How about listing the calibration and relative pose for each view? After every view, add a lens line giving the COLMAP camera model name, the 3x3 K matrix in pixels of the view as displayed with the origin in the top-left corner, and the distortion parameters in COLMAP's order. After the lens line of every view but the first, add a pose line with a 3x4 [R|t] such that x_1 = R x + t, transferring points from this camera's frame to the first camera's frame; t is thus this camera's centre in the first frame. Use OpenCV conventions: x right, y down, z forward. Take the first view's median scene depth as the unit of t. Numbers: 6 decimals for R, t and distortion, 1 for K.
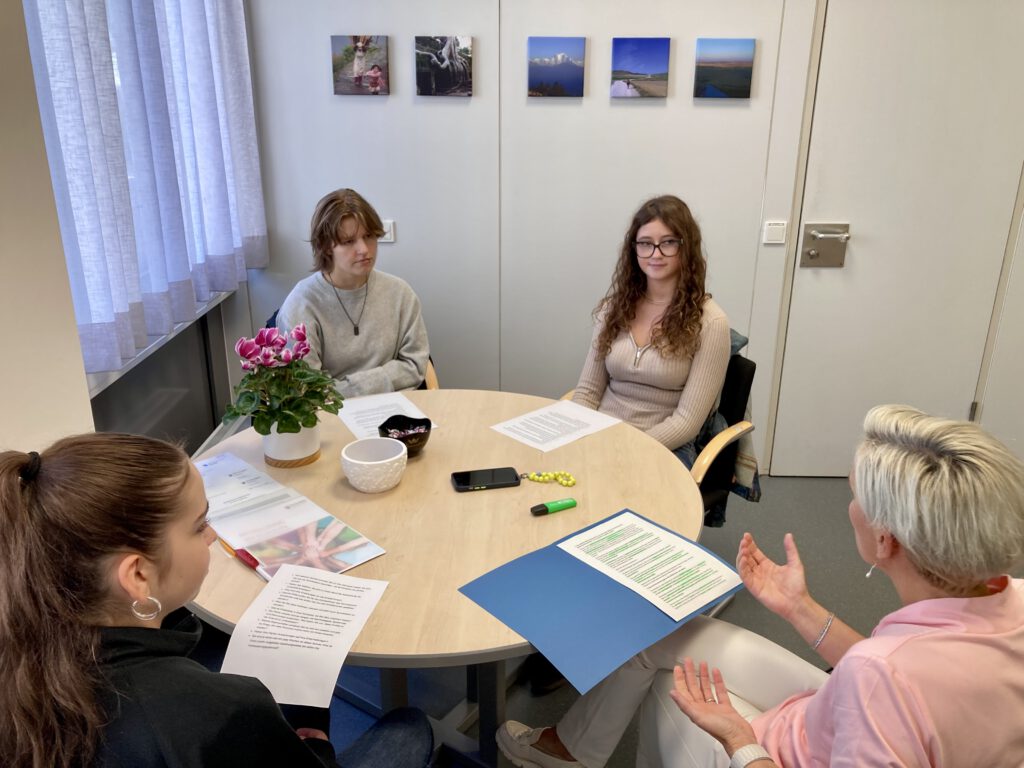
lens RADIAL K [[846.0, 0, 513.1], [0, 846.0, 370.8], [0, 0, 1]] dist [0.020051, -0.006239]
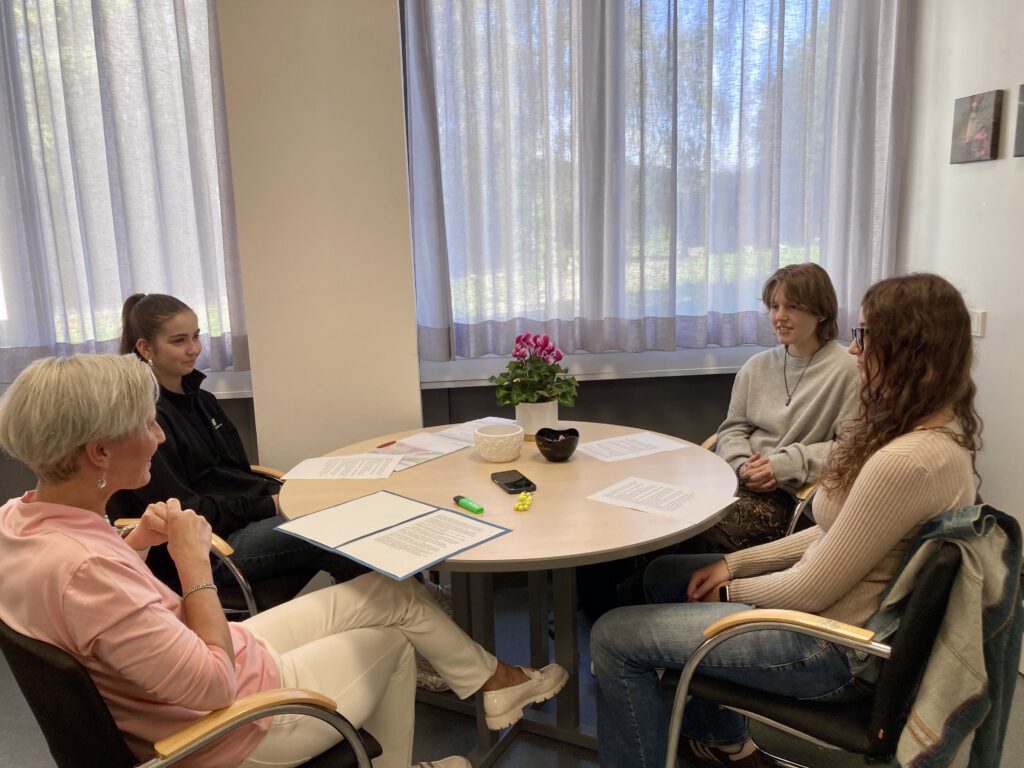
lens RADIAL K [[846.0, 0, 510.5], [0, 846.0, 378.6], [0, 0, 1]] dist [0.020051, -0.006239]
pose [[0.114094, 0.176774, -0.977616, 0.659048], [-0.300134, 0.944195, 0.135704, -0.096612], [0.947049, 0.277933, 0.160782, 0.487970]]
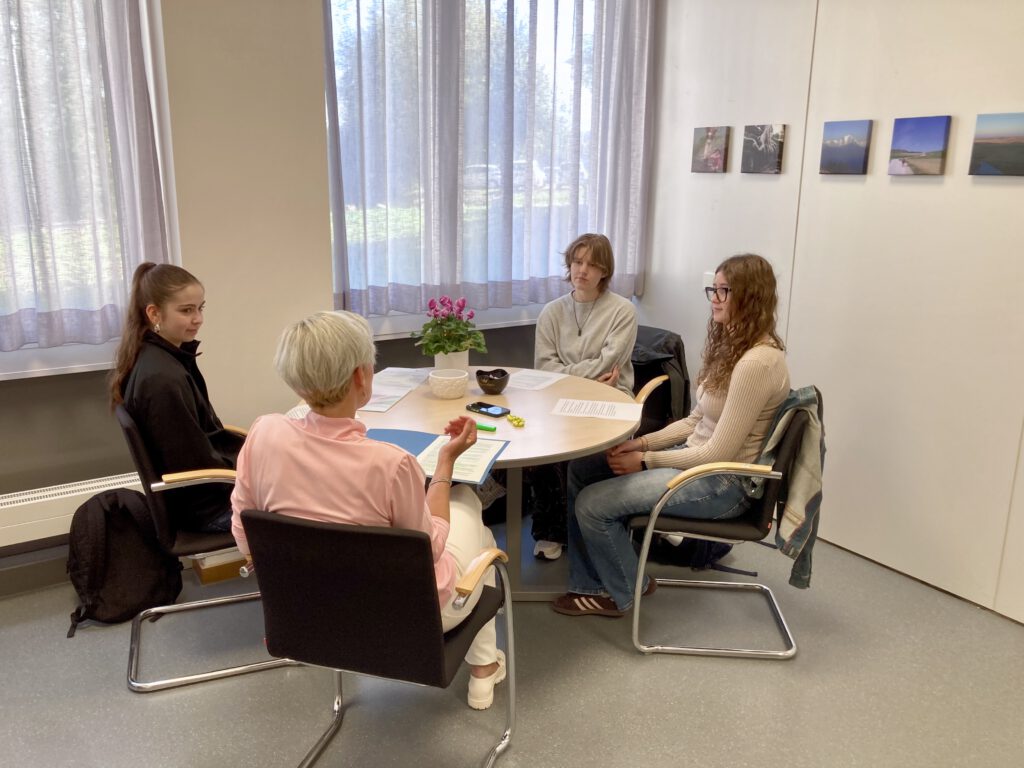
lens RADIAL K [[846.0, 0, 513.6], [0, 846.0, 379.1], [0, 0, 1]] dist [0.020051, -0.006239]
pose [[0.569148, 0.197146, -0.798250, 0.738234], [-0.282922, 0.958504, 0.035003, 0.007823], [0.772027, 0.205920, 0.601308, 0.080504]]
